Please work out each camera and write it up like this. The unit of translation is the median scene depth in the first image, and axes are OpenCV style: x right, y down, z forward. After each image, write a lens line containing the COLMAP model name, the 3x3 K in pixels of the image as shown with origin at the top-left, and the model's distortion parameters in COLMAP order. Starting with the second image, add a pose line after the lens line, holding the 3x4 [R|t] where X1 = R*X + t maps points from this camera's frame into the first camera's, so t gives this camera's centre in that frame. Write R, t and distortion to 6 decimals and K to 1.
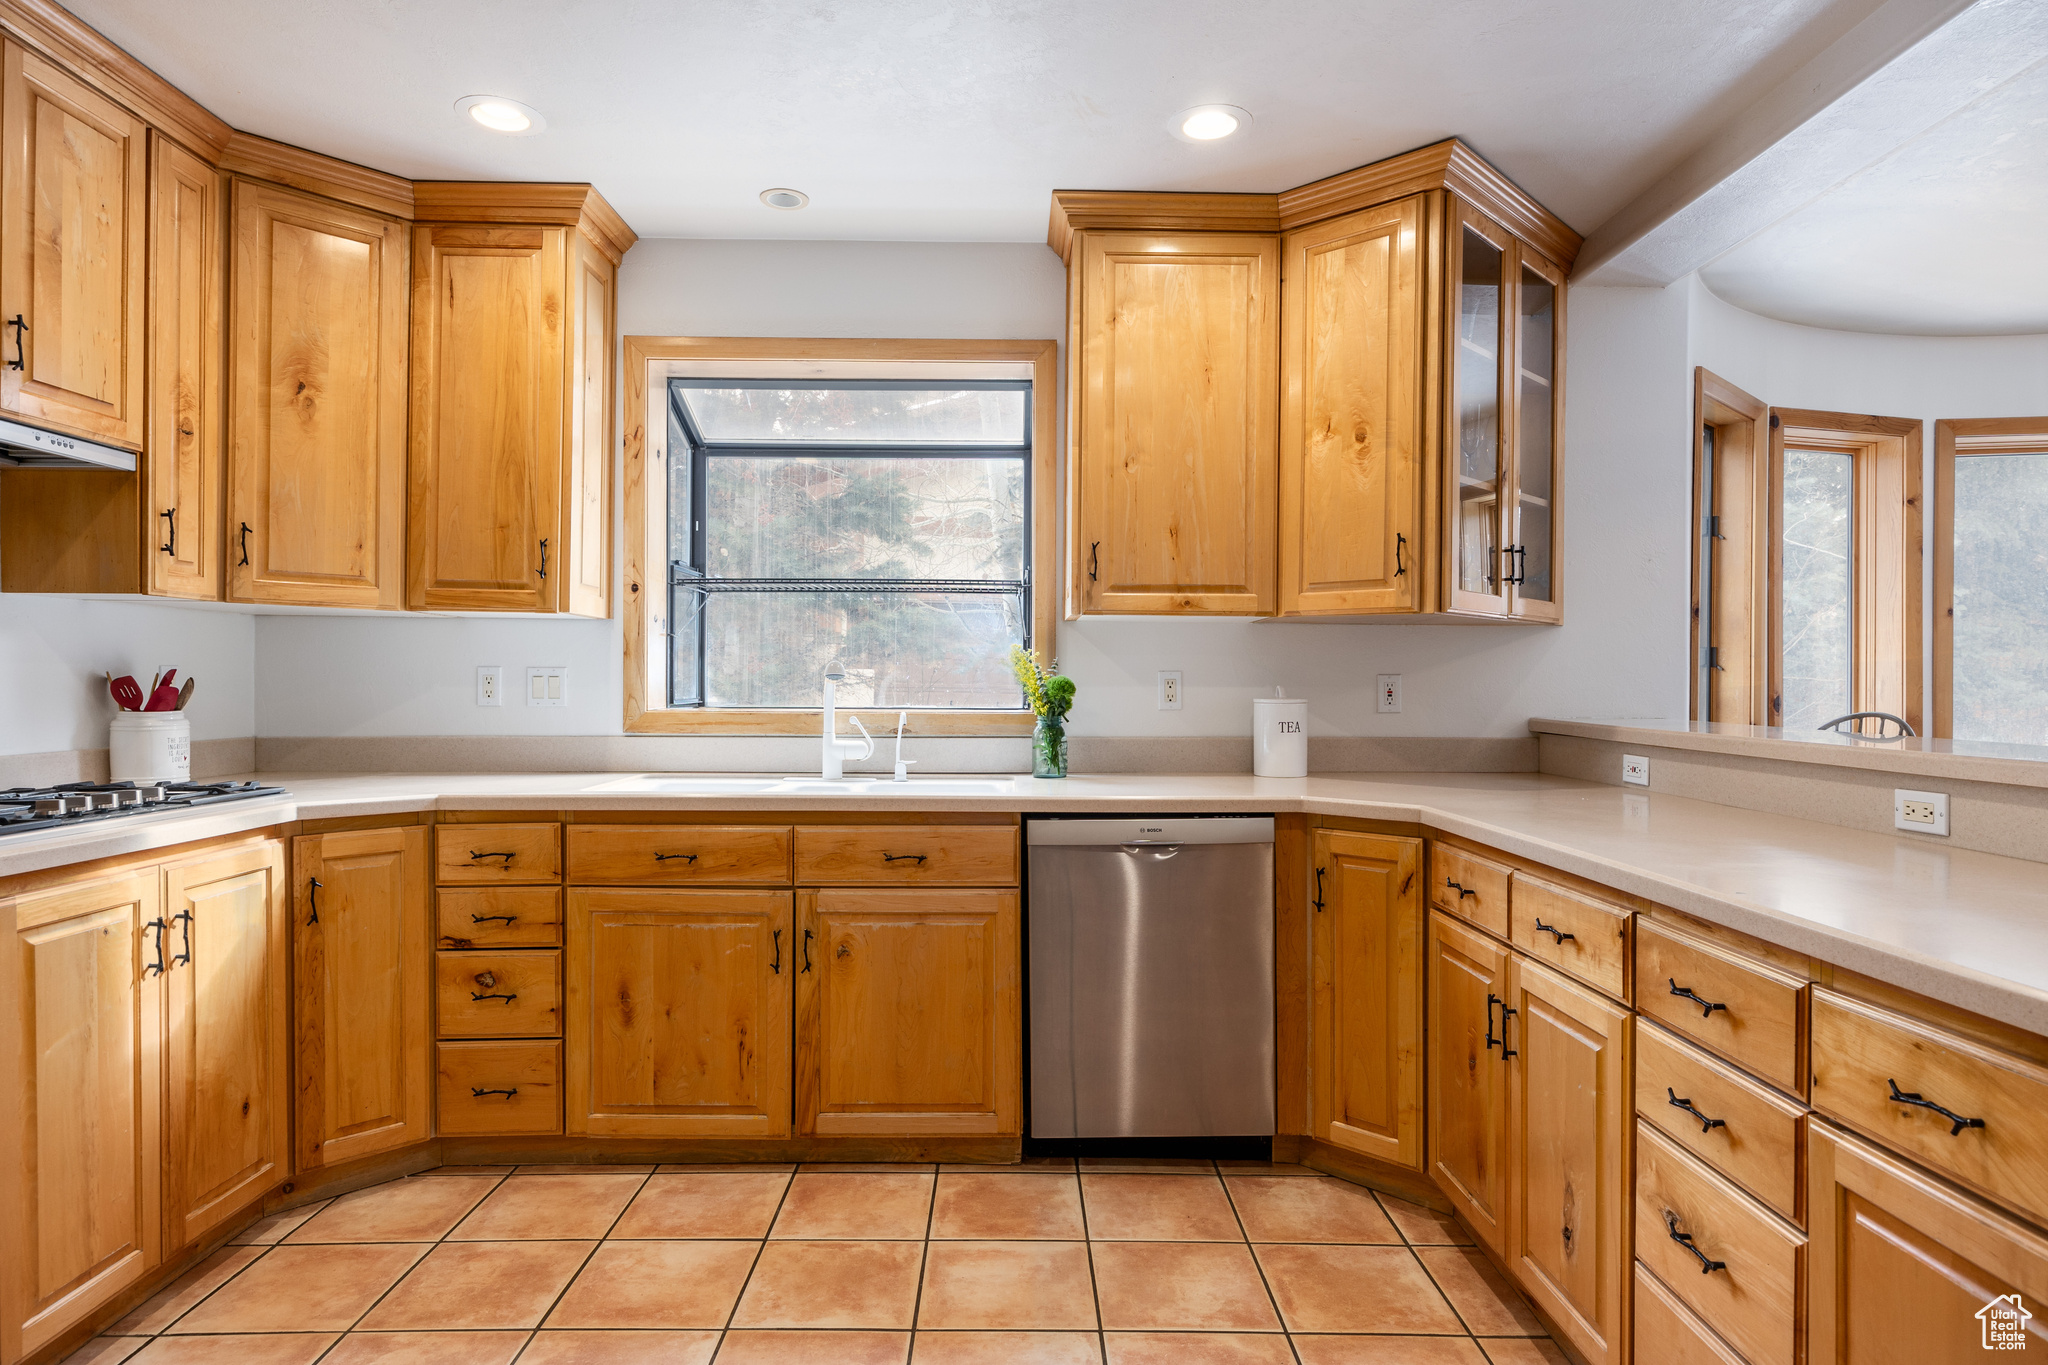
lens RADIAL K [[1169.1, 0, 1050.7], [0, 1169.1, 684.6], [0, 0, 1]] dist [0.004040, -0.000592]
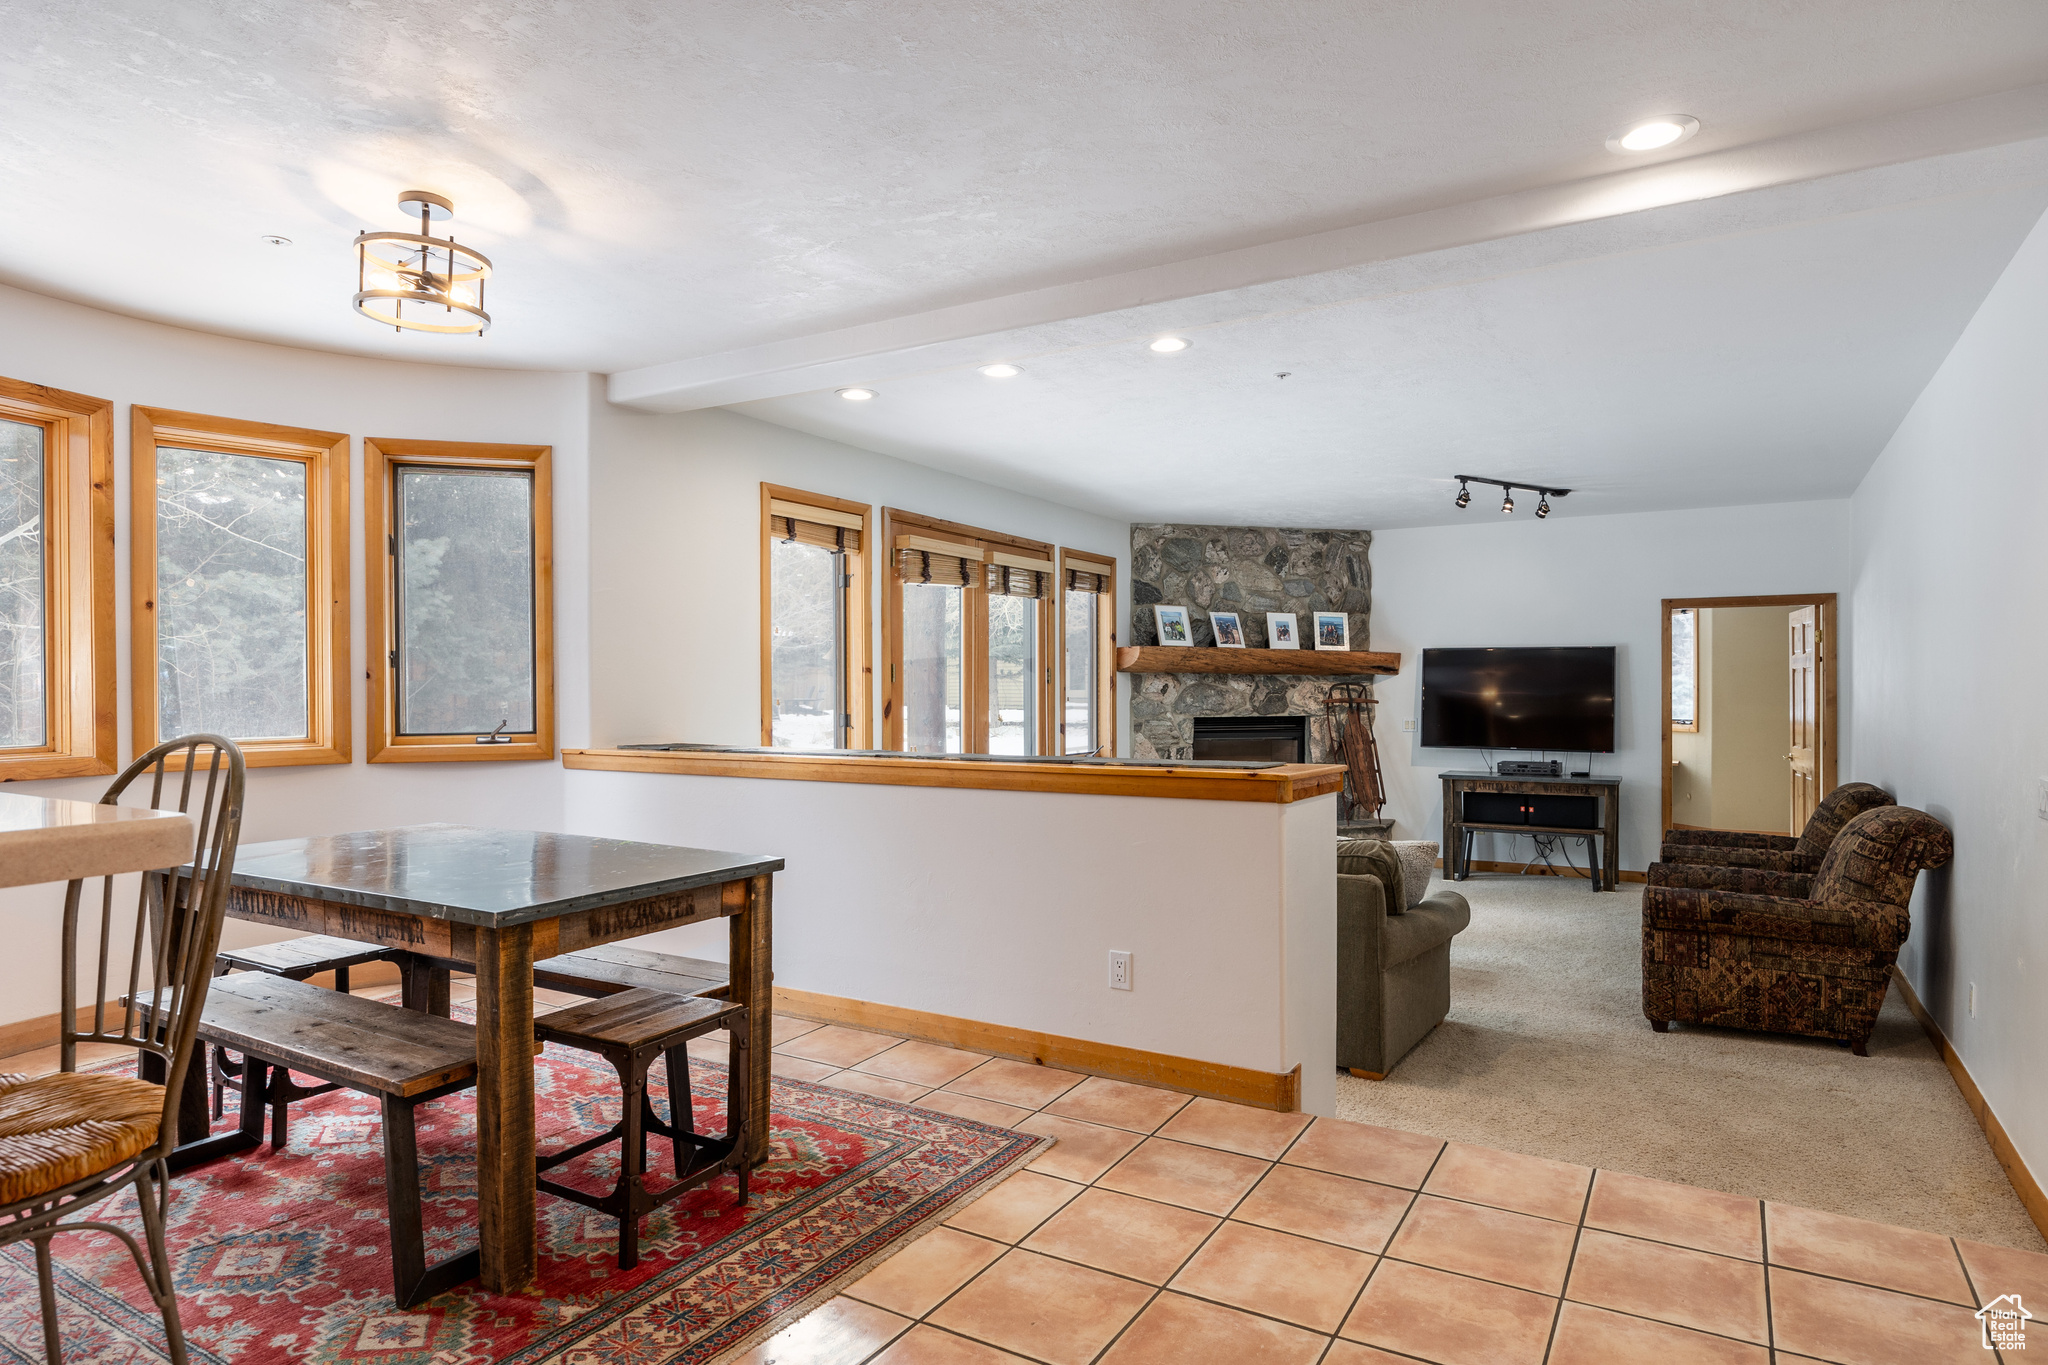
lens RADIAL K [[1151.6, 0, 1002.9], [0, 1151.6, 687.2], [0, 0, 1]] dist [0.001937, 0.000050]
pose [[0.539898, -0.011626, 0.841650, 0.519973], [0.007068, 0.999932, 0.009278, 0.003728], [-0.841701, 0.000939, 0.539944, -0.173831]]
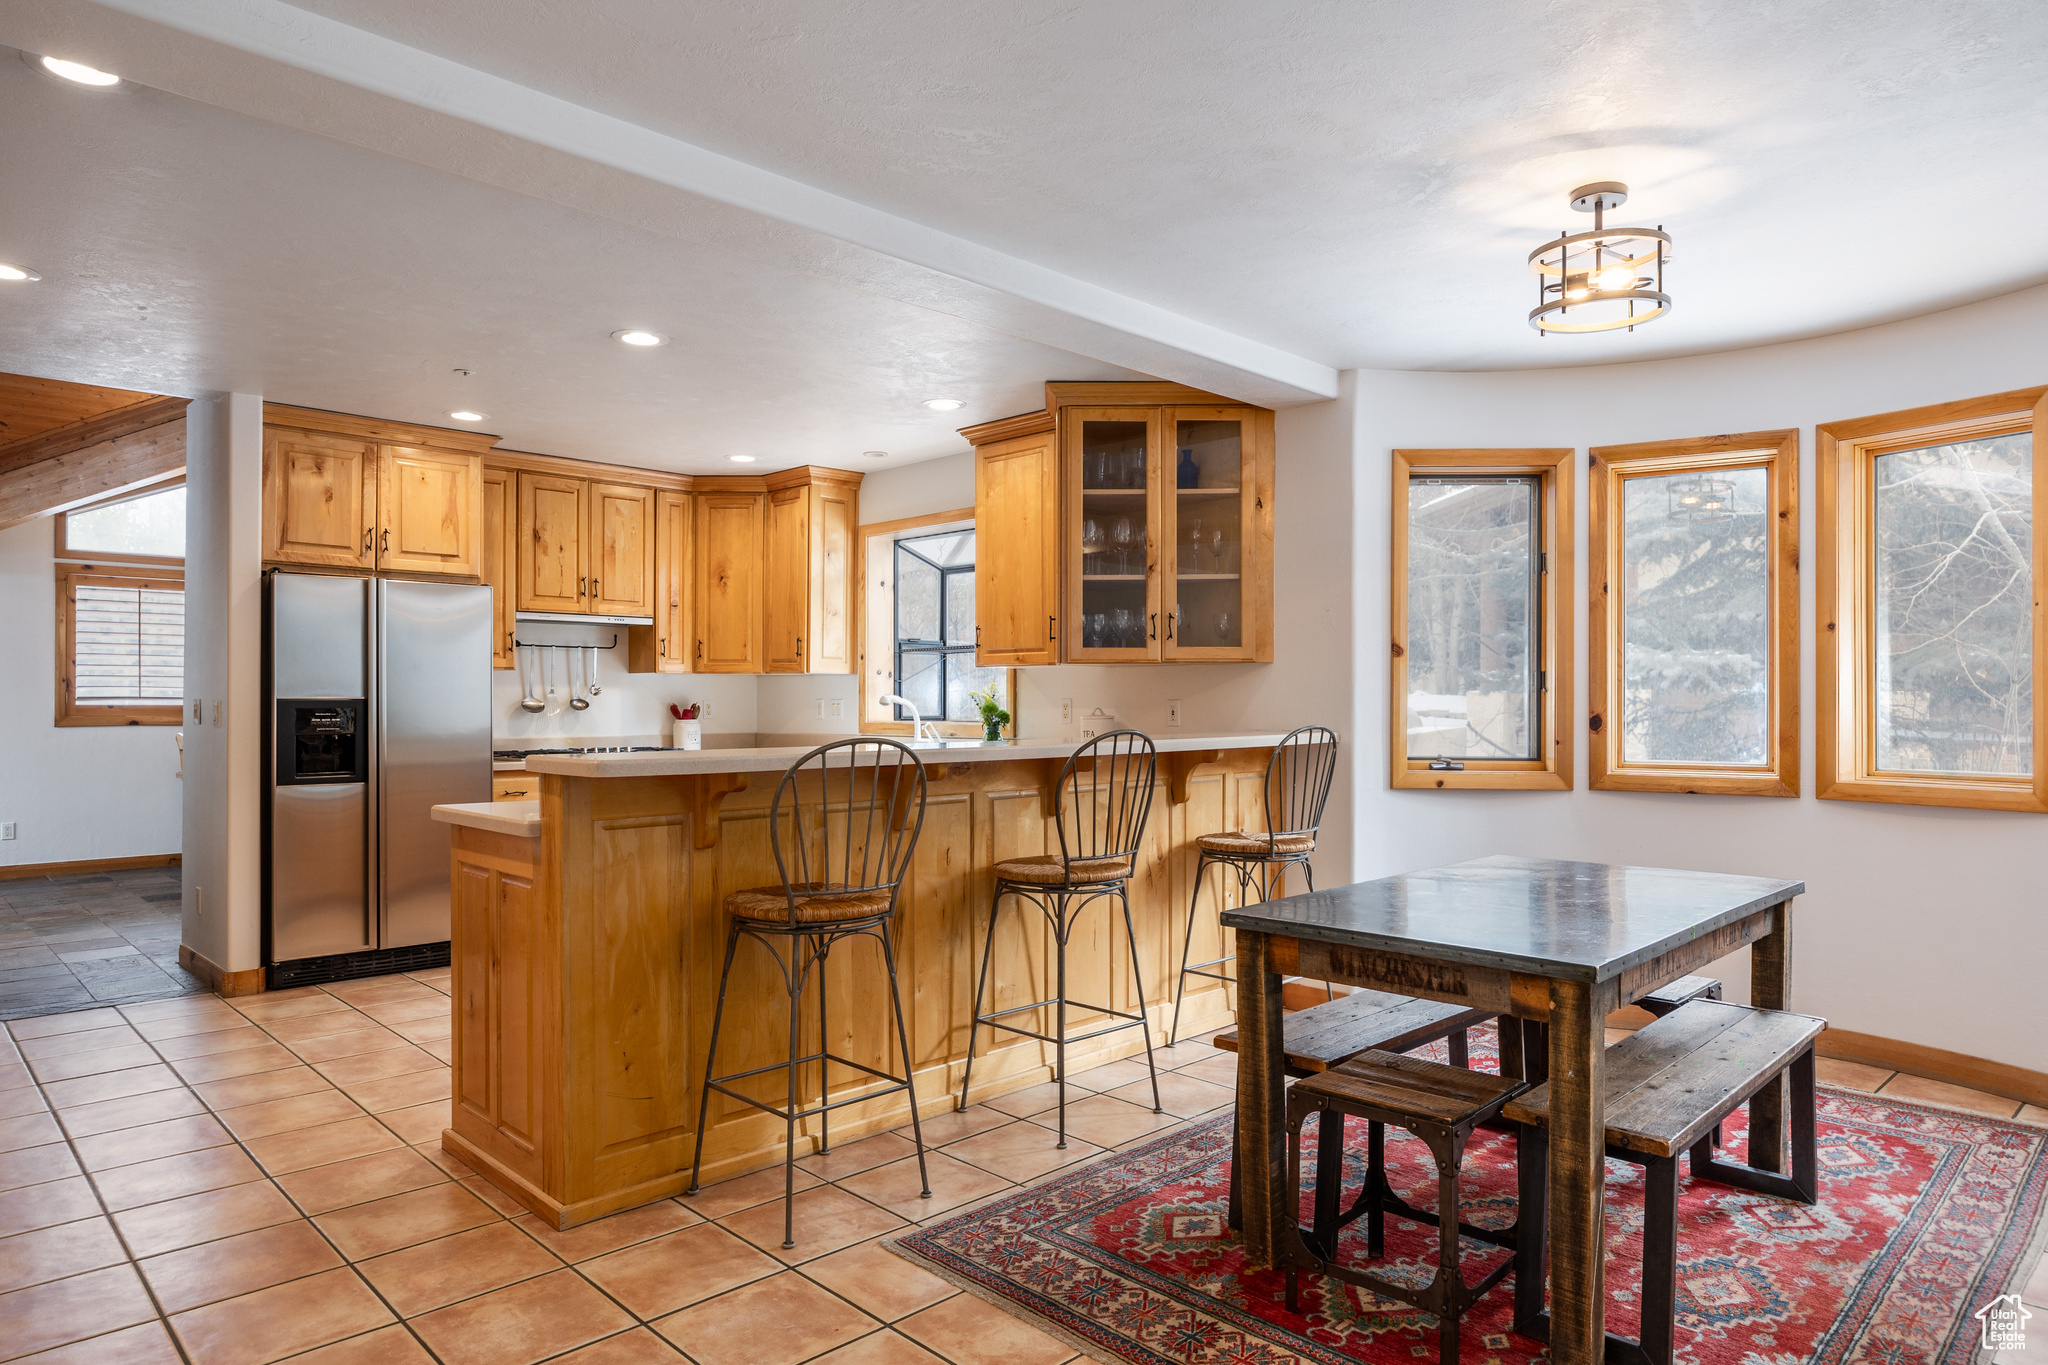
lens RADIAL K [[1233.1, 0, 1022.3], [0, 1233.1, 693.4], [0, 0, 1]] dist [-0.000016, -0.001808]
pose [[0.688479, -0.011234, -0.725169, 1.542004], [0.002894, 0.999915, -0.012743, 0.003330], [0.725250, 0.006675, 0.688453, -0.235968]]
